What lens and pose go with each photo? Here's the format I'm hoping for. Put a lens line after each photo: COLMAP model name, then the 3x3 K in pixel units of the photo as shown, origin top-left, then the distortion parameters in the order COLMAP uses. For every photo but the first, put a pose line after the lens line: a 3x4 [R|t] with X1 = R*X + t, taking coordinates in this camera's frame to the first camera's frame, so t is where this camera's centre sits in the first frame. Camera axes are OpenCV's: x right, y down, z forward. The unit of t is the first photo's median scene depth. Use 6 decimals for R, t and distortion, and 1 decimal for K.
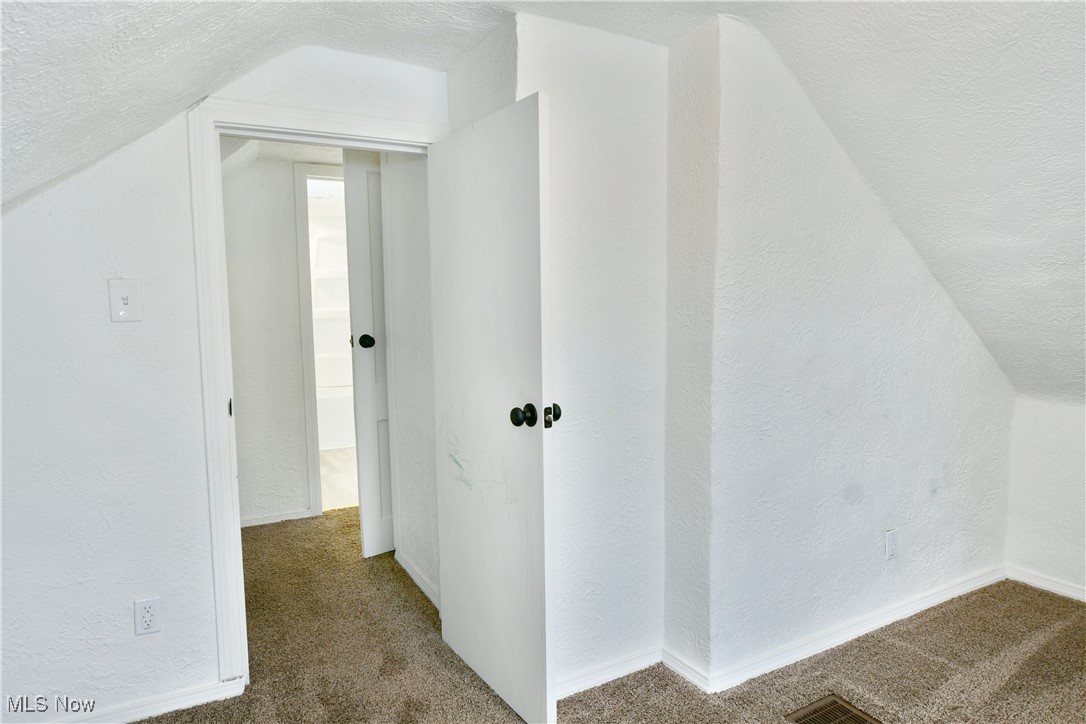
lens RADIAL K [[655.5, 0, 542.2], [0, 655.5, 364.4], [0, 0, 1]] dist [-0.012339, -0.005326]
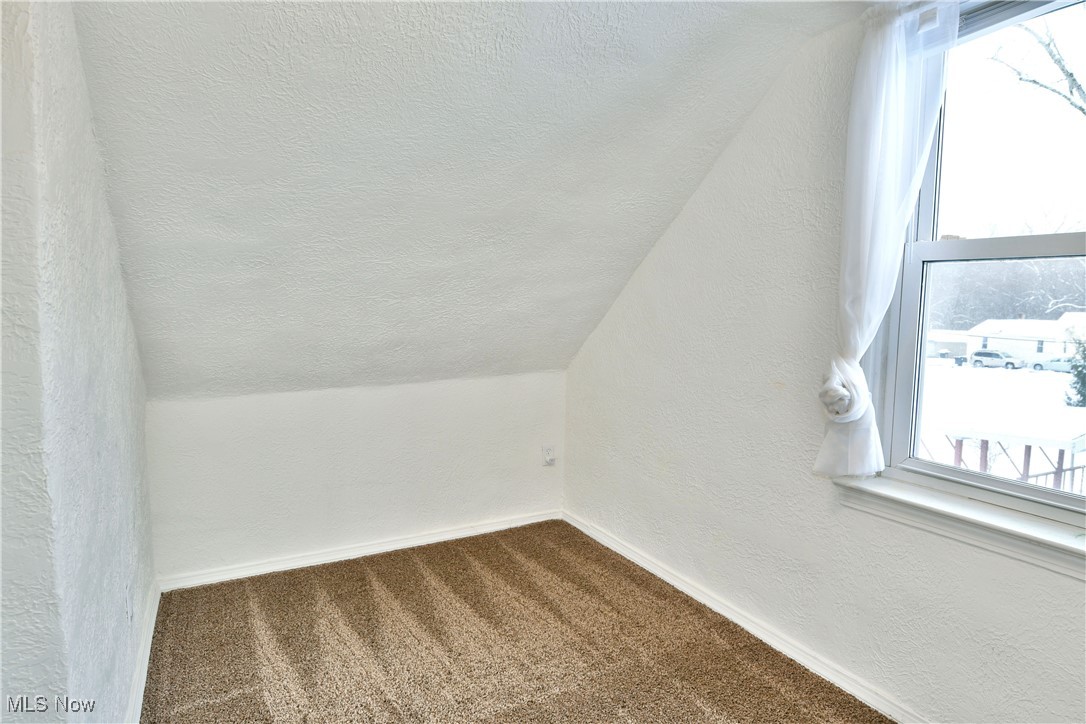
lens RADIAL K [[655.5, 0, 541.2], [0, 655.5, 366.1], [0, 0, 1]] dist [-0.012339, -0.005326]
pose [[0.028393, -0.084708, 0.996001, -0.248081], [0.089441, 0.992622, 0.081871, -0.036238], [-0.995587, 0.086758, 0.035760, 0.514316]]
